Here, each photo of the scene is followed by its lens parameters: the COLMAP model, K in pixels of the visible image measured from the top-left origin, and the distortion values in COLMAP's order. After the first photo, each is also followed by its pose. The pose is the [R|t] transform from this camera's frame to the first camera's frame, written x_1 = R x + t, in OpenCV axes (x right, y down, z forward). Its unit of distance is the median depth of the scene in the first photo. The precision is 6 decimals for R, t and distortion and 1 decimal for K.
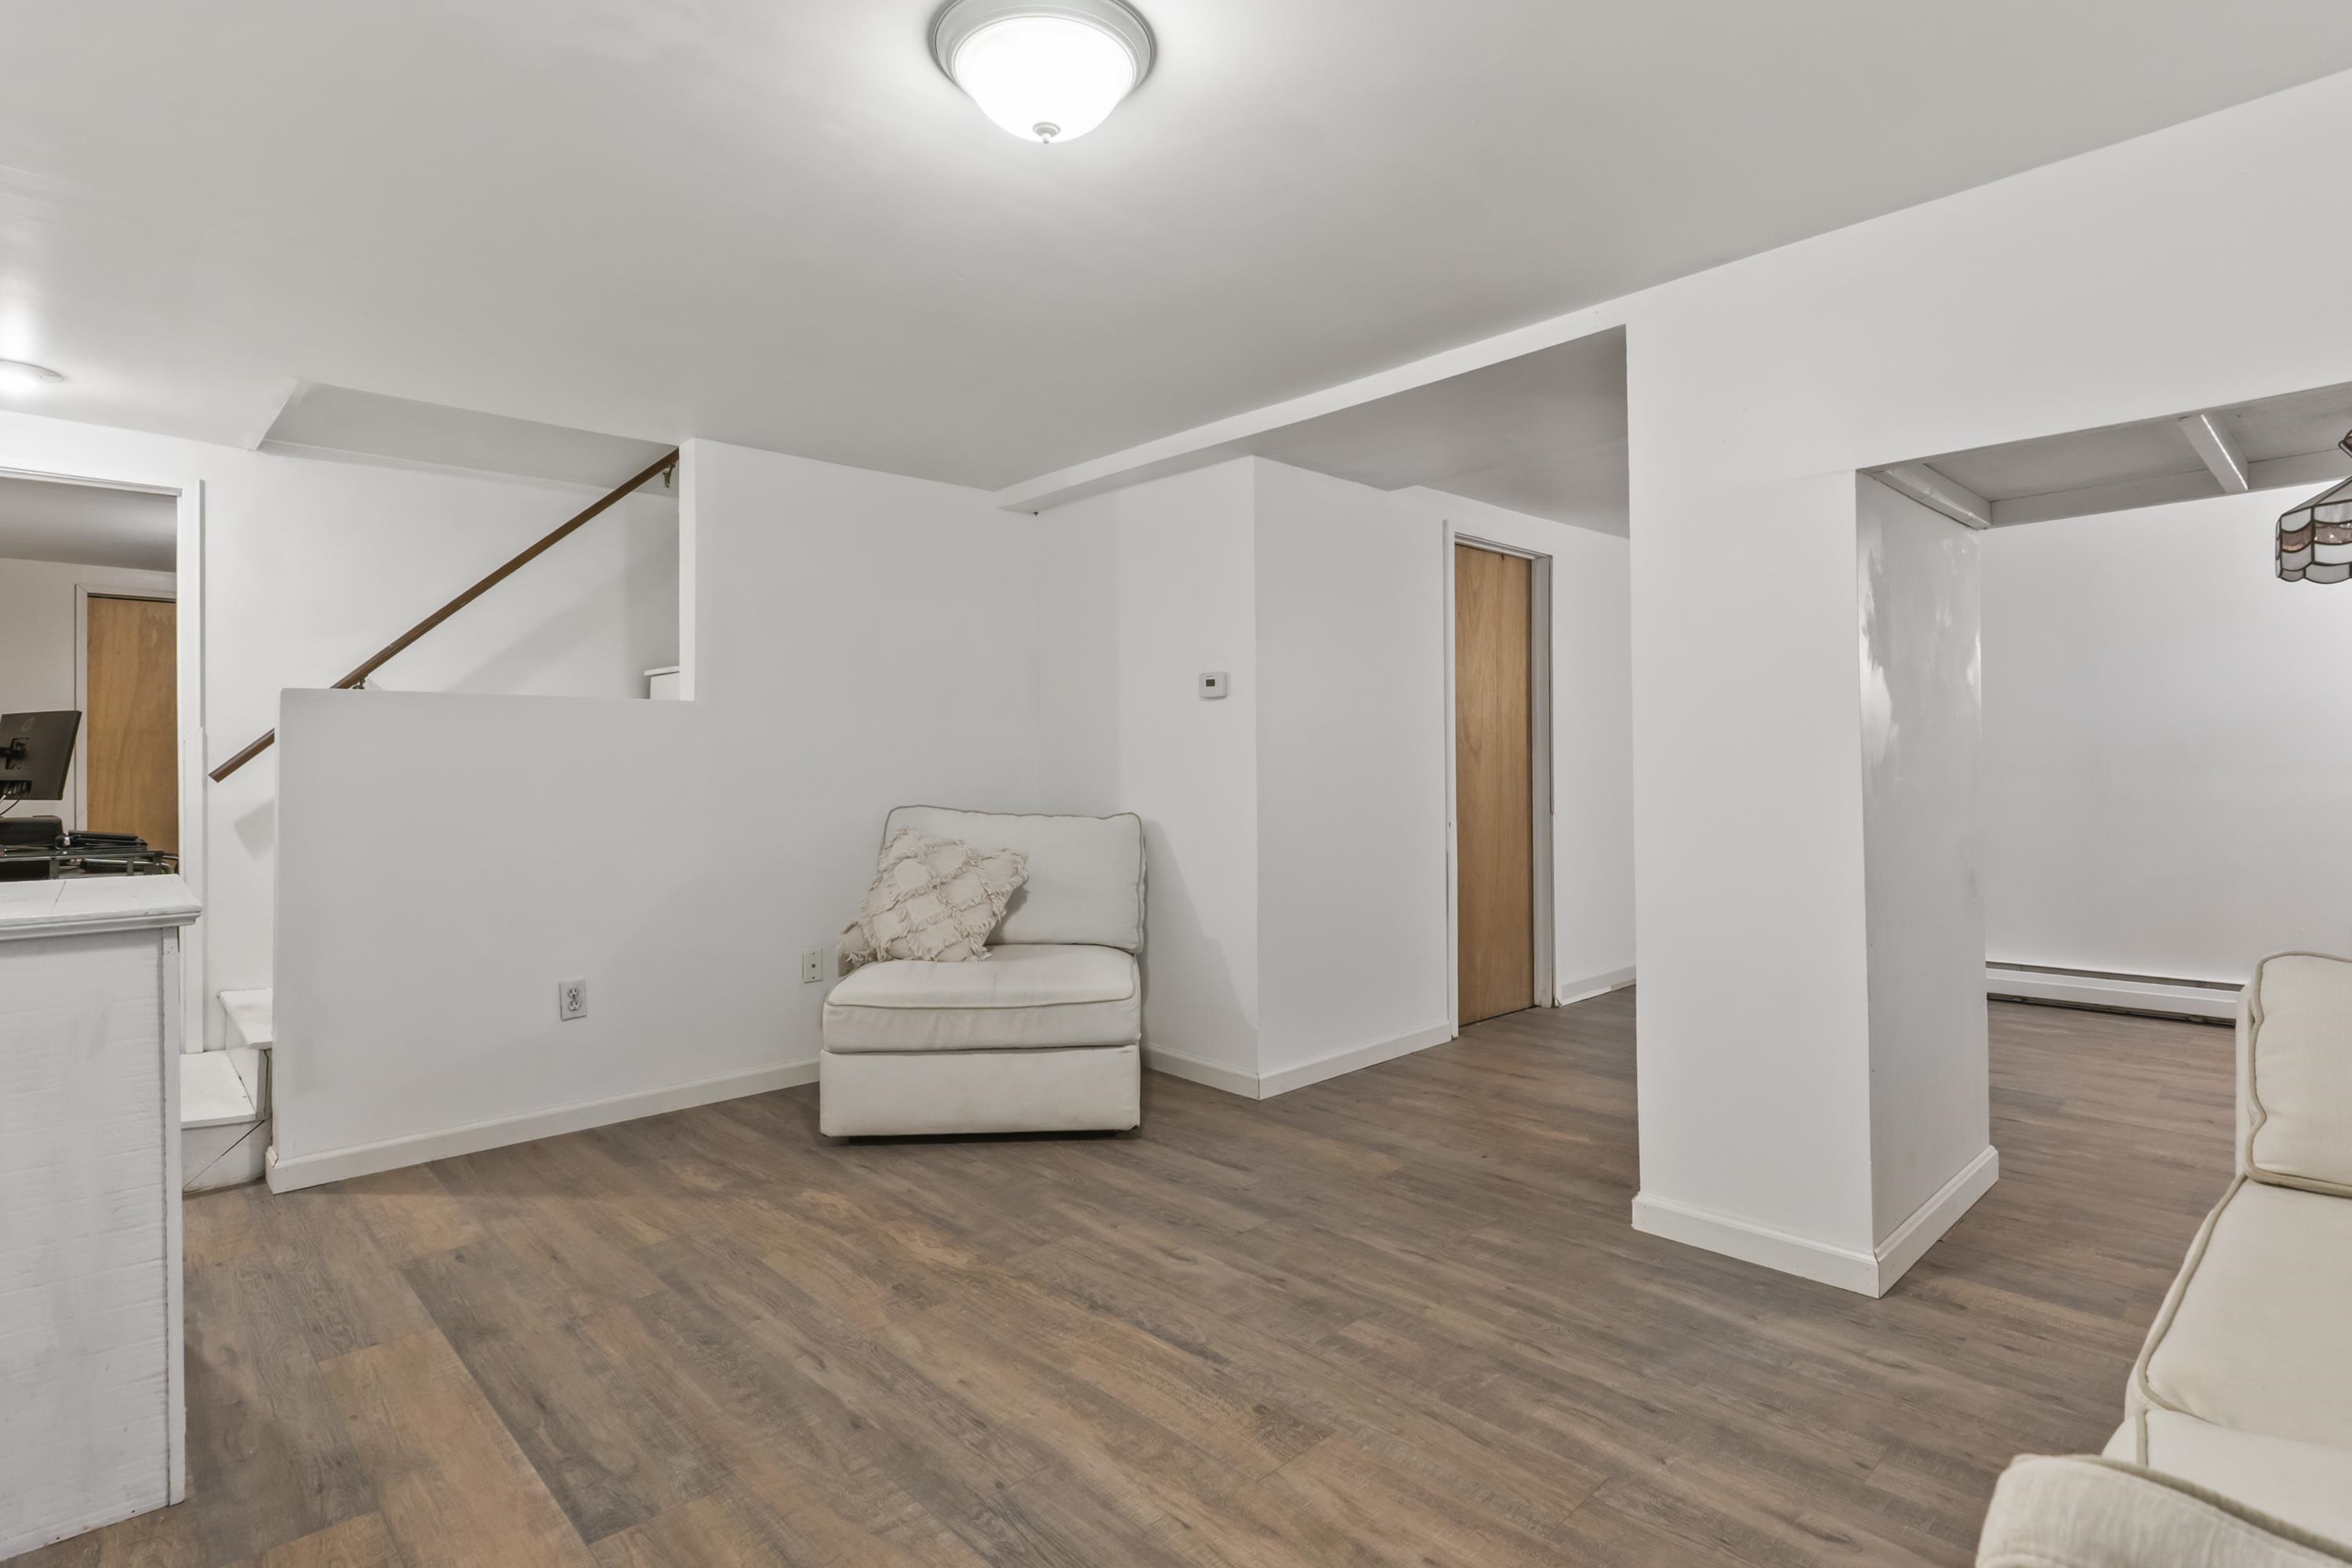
lens RADIAL K [[1127.6, 0, 1182.5], [0, 1127.6, 774.0], [0, 0, 1]] dist [-0.001388, 0.000334]
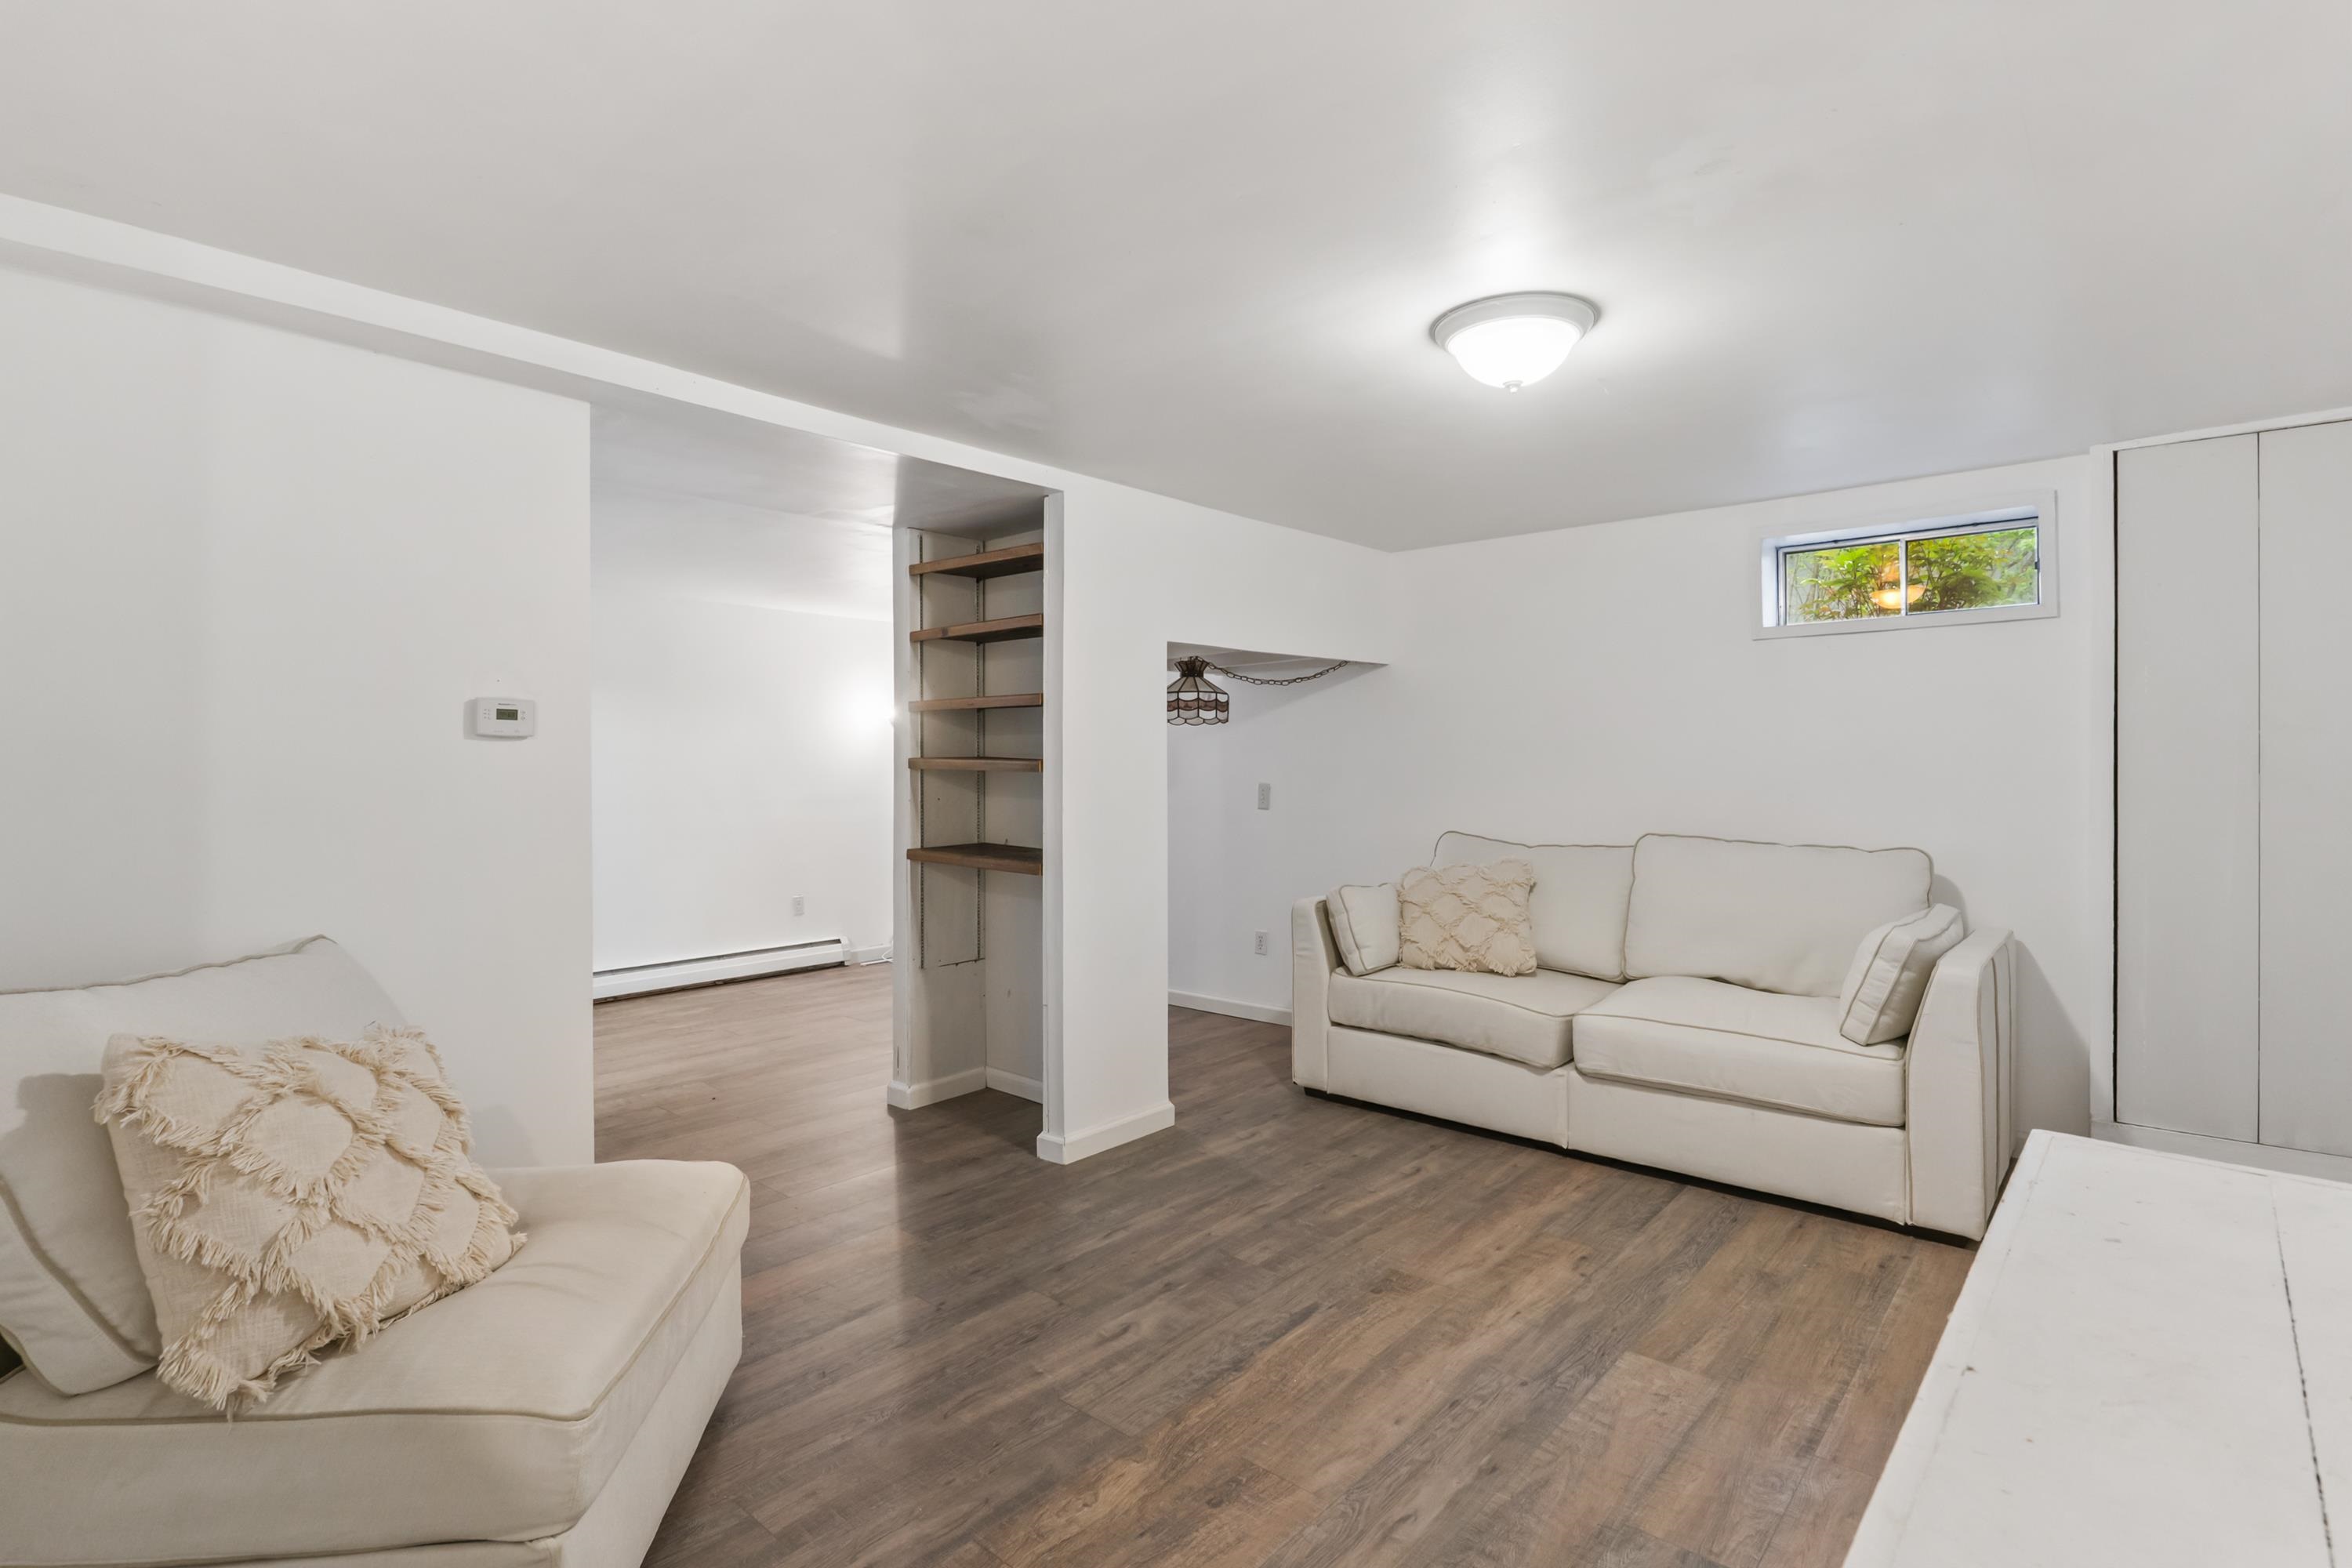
lens RADIAL K [[1127.6, 0, 1136.3], [0, 1127.6, 755.7], [0, 0, 1]] dist [-0.001388, 0.000334]
pose [[-0.054443, 0.019988, 0.998317, -1.140287], [0.010343, 0.999757, -0.019453, -0.068630], [-0.998463, 0.009267, -0.054637, 1.172810]]
